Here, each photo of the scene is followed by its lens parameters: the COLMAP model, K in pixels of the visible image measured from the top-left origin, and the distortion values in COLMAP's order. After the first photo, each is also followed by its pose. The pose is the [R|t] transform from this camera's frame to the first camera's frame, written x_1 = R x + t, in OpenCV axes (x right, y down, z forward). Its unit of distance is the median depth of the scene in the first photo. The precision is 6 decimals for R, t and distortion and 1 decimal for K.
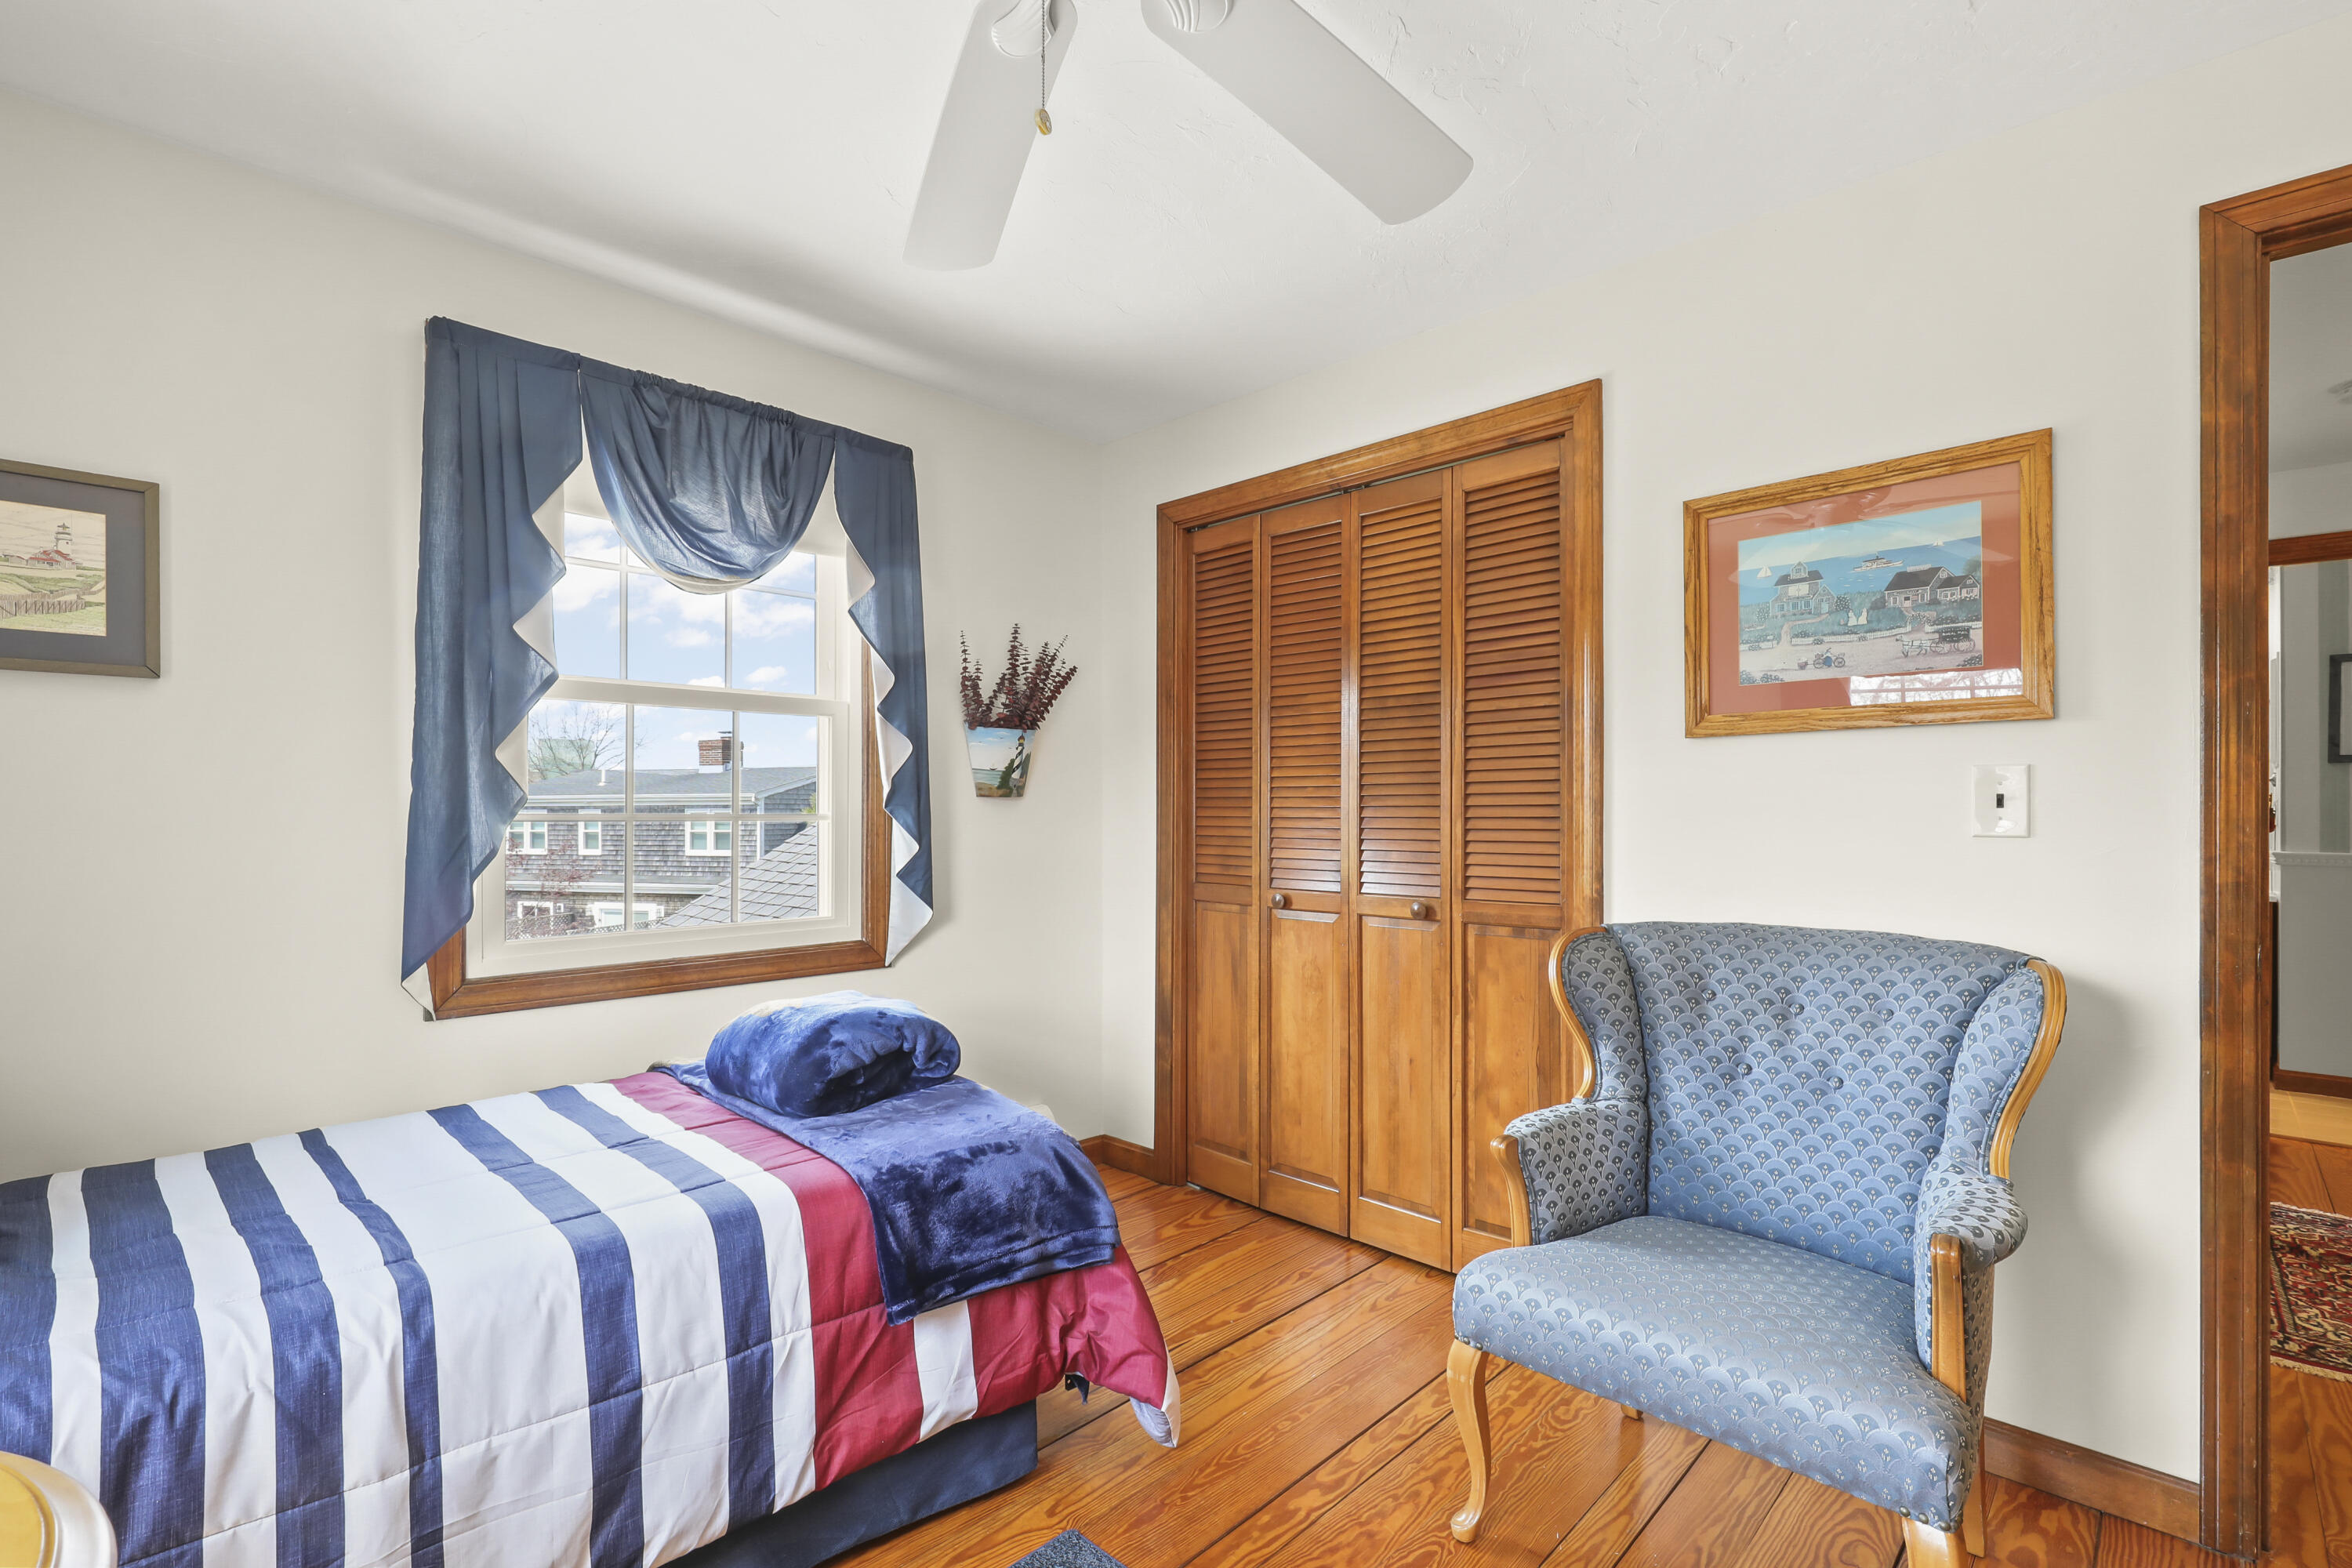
lens RADIAL K [[1060.6, 0, 1172.9], [0, 1060.6, 807.4], [0, 0, 1]] dist [0.000119, -0.001590]
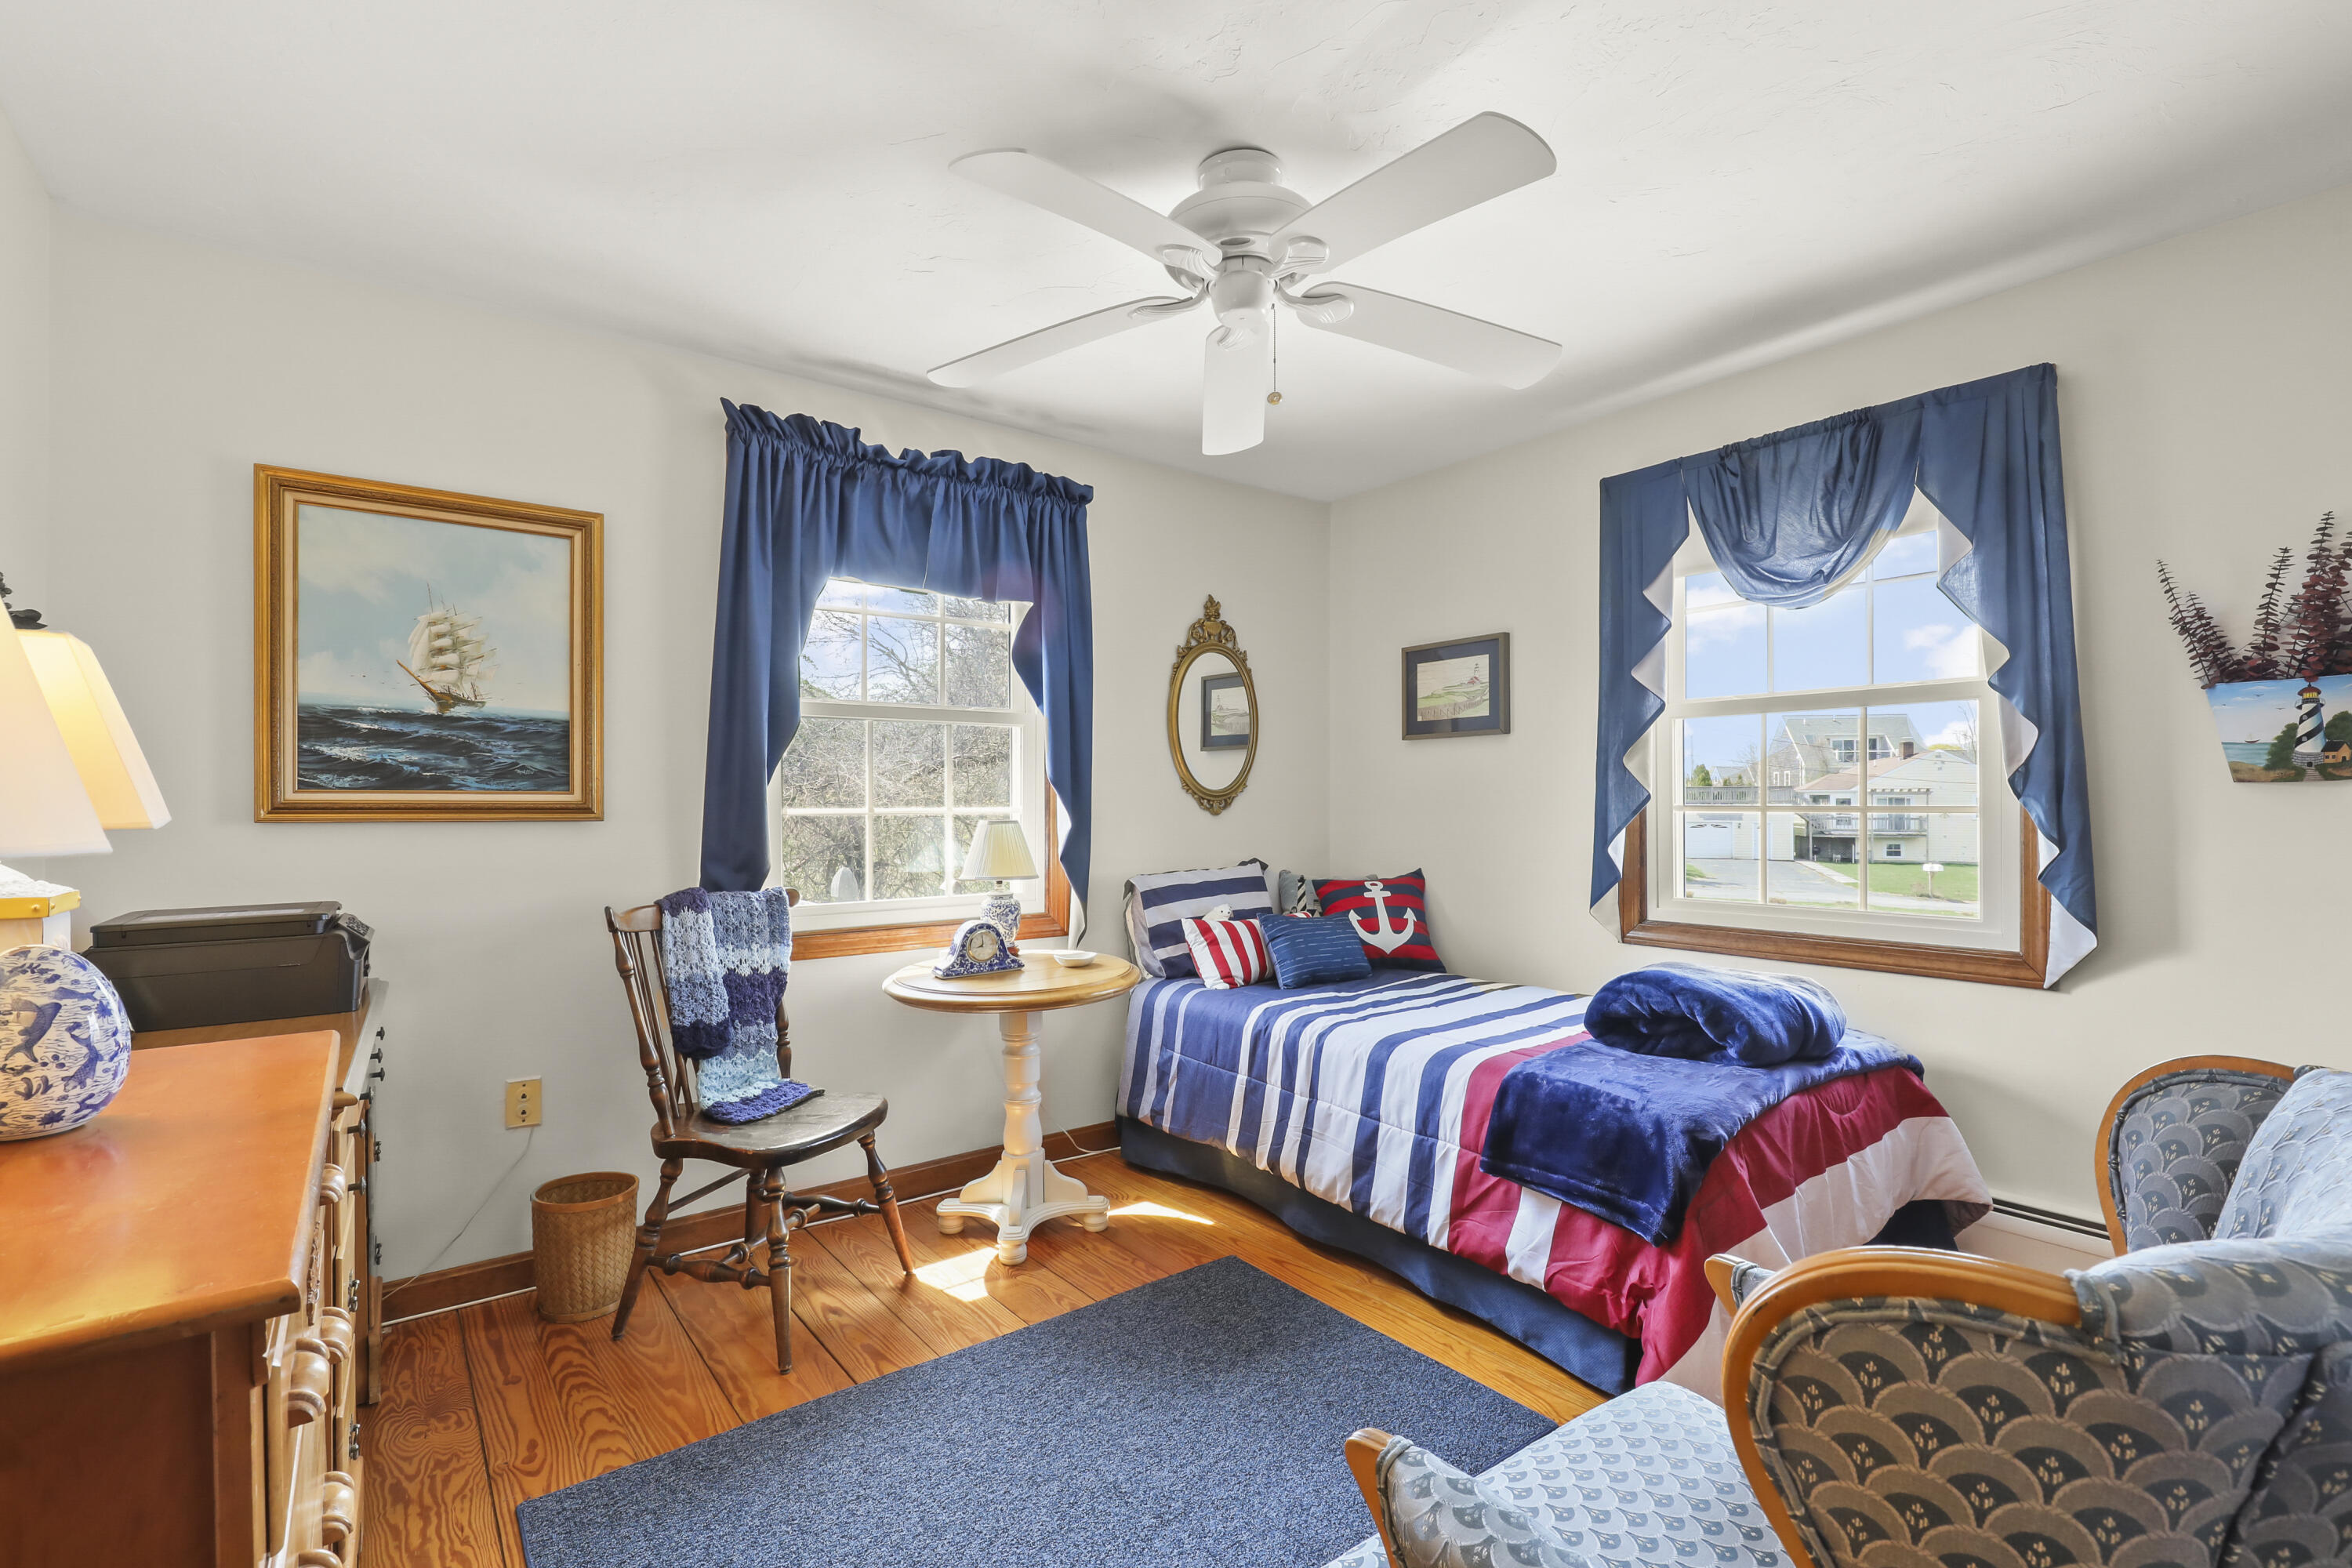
lens RADIAL K [[1060.6, 0, 1175.3], [0, 1060.6, 794.3], [0, 0, 1]] dist [0.000119, -0.001590]
pose [[-0.136582, -0.006724, -0.990606, 0.857130], [0.008400, 0.999933, -0.007946, -0.003389], [0.990593, -0.009406, -0.136516, 0.571066]]
